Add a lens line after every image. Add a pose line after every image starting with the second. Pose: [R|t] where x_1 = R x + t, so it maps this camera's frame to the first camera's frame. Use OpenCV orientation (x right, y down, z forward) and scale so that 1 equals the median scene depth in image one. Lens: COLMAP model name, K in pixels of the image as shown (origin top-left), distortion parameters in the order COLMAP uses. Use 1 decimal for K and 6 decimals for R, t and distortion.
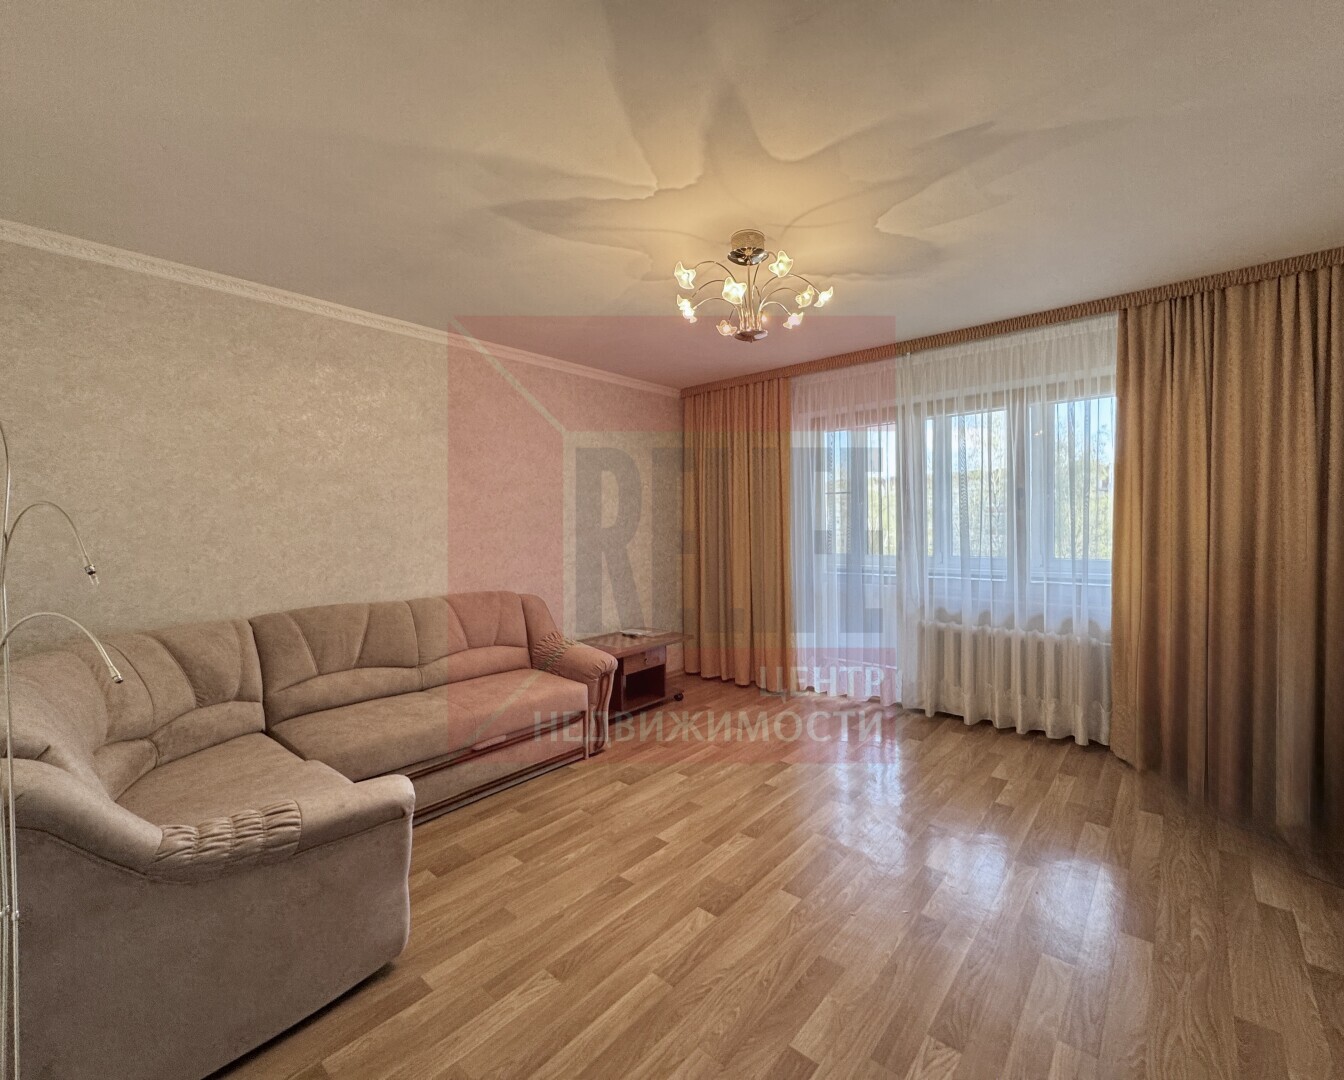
lens RADIAL K [[570.7, 0, 719.1], [0, 570.7, 537.4], [0, 0, 1]] dist [-0.000138, -0.000107]
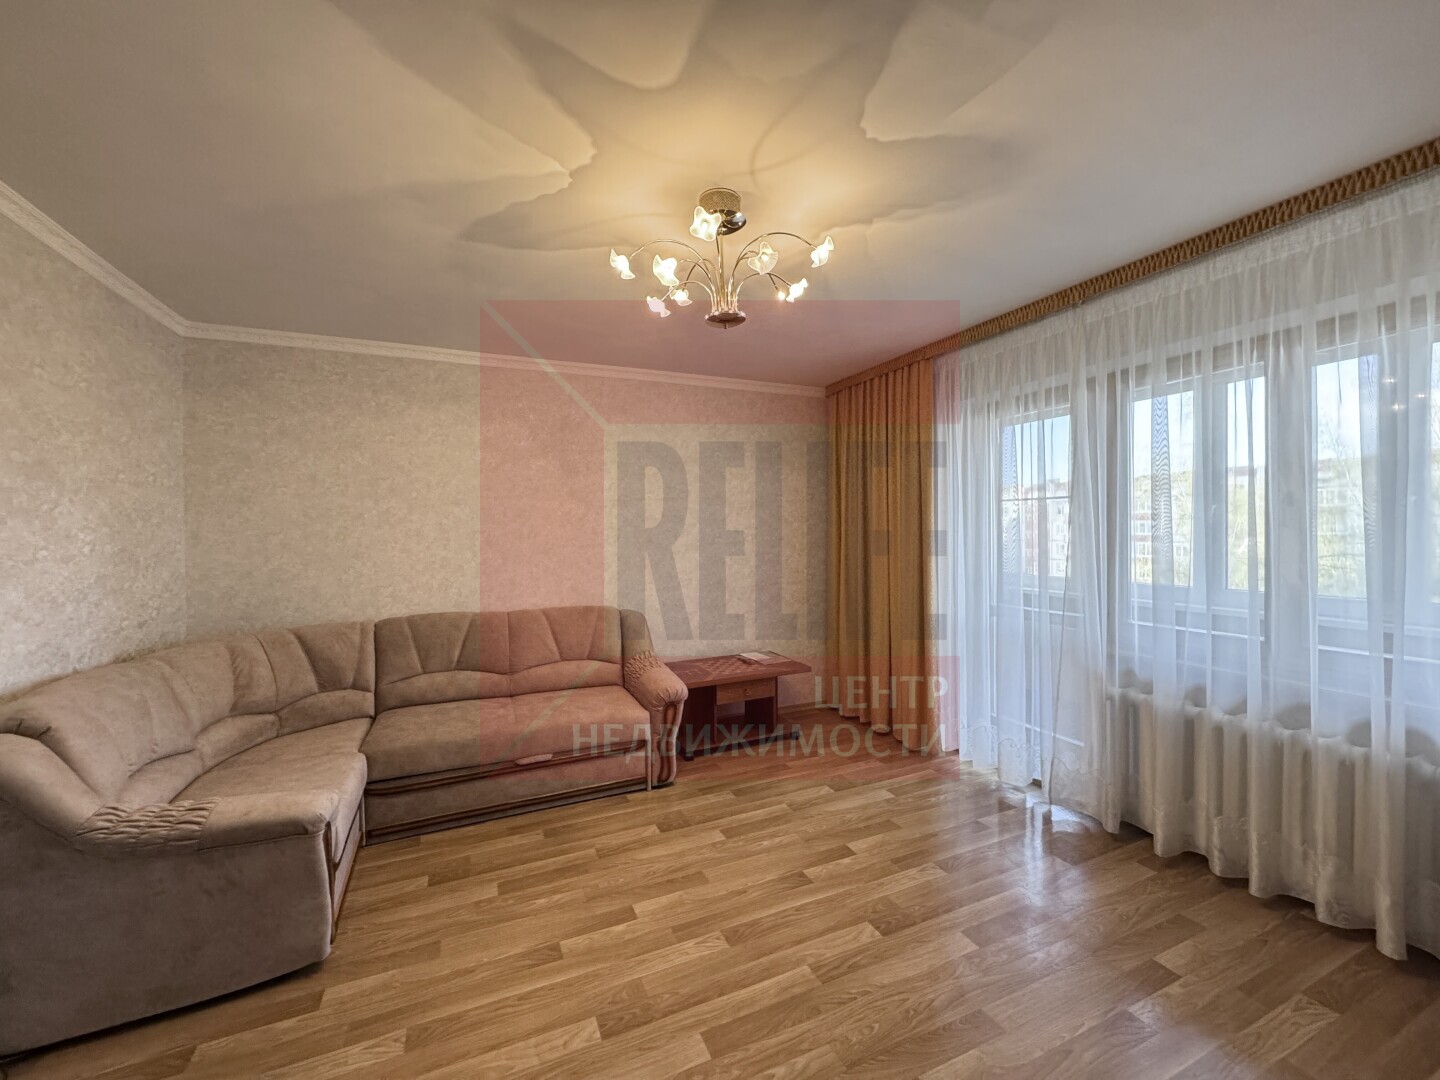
lens RADIAL K [[573.7, 0, 720.0], [0, 573.7, 536.9], [0, 0, 1]] dist [-0.000451, 0.000302]
pose [[0.890176, 0.008506, -0.455538, 0.352502], [-0.010967, 0.999936, -0.002760, -0.037677], [0.455486, 0.007453, 0.890212, 0.232221]]
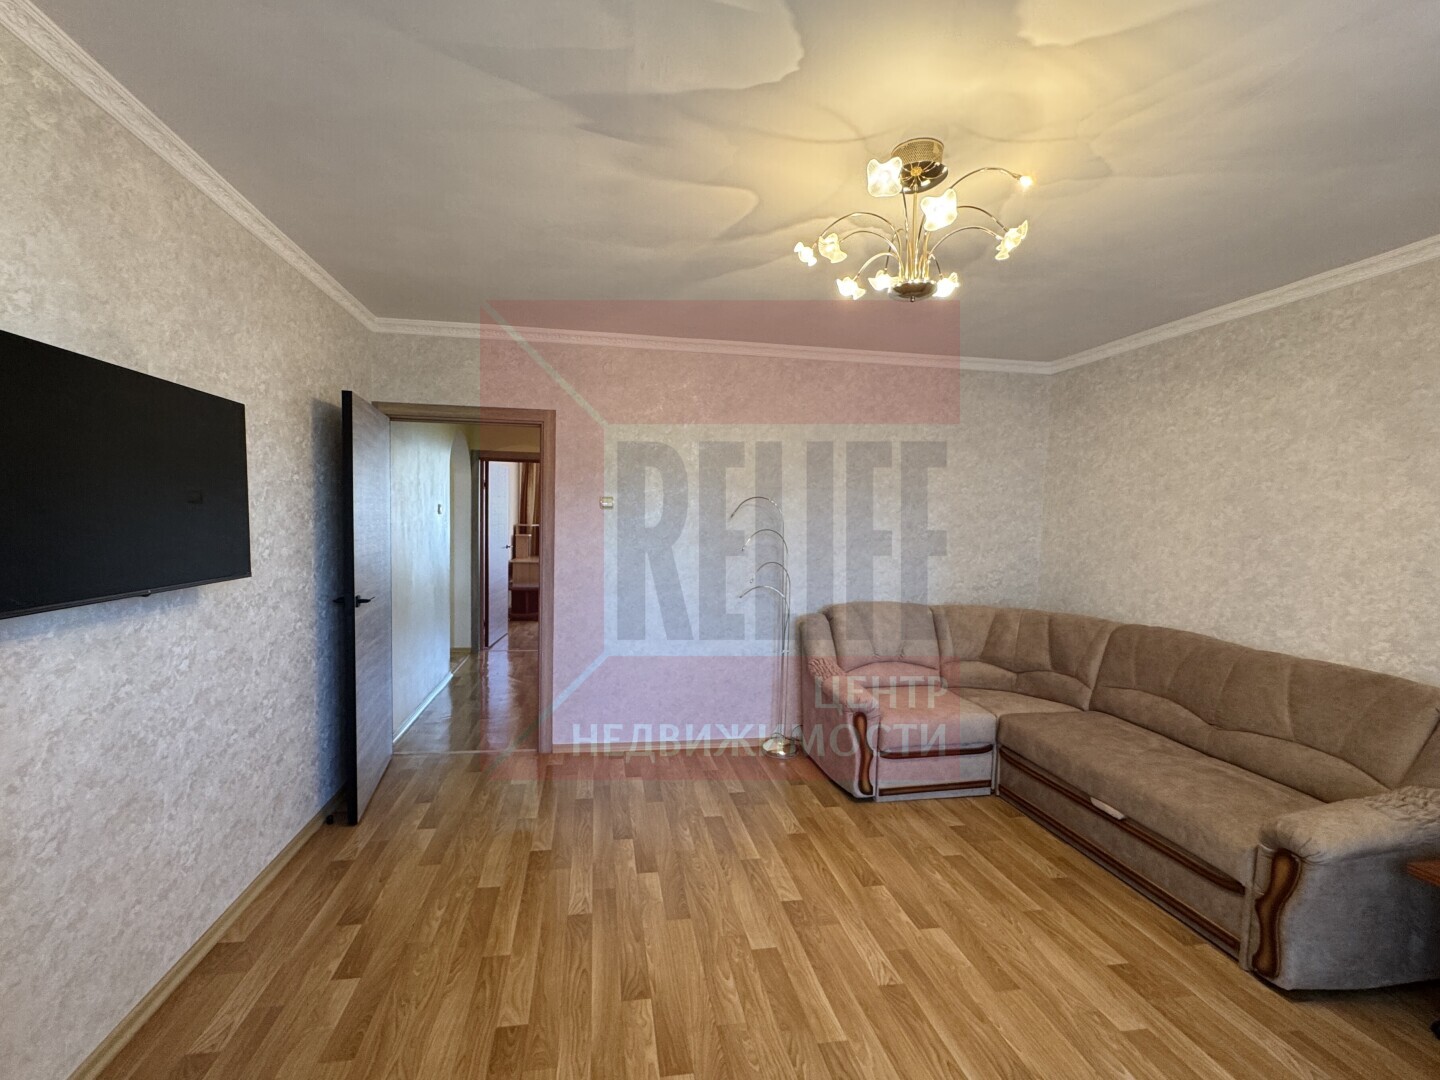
lens RADIAL K [[649.6, 0, 701.9], [0, 649.6, 561.0], [0, 0, 1]] dist [-0.001768, -0.000556]
pose [[-0.662199, 0.051618, -0.747548, 0.699091], [-0.030957, 0.994888, 0.096120, -0.082250], [0.748688, 0.086792, -0.657216, 1.138462]]
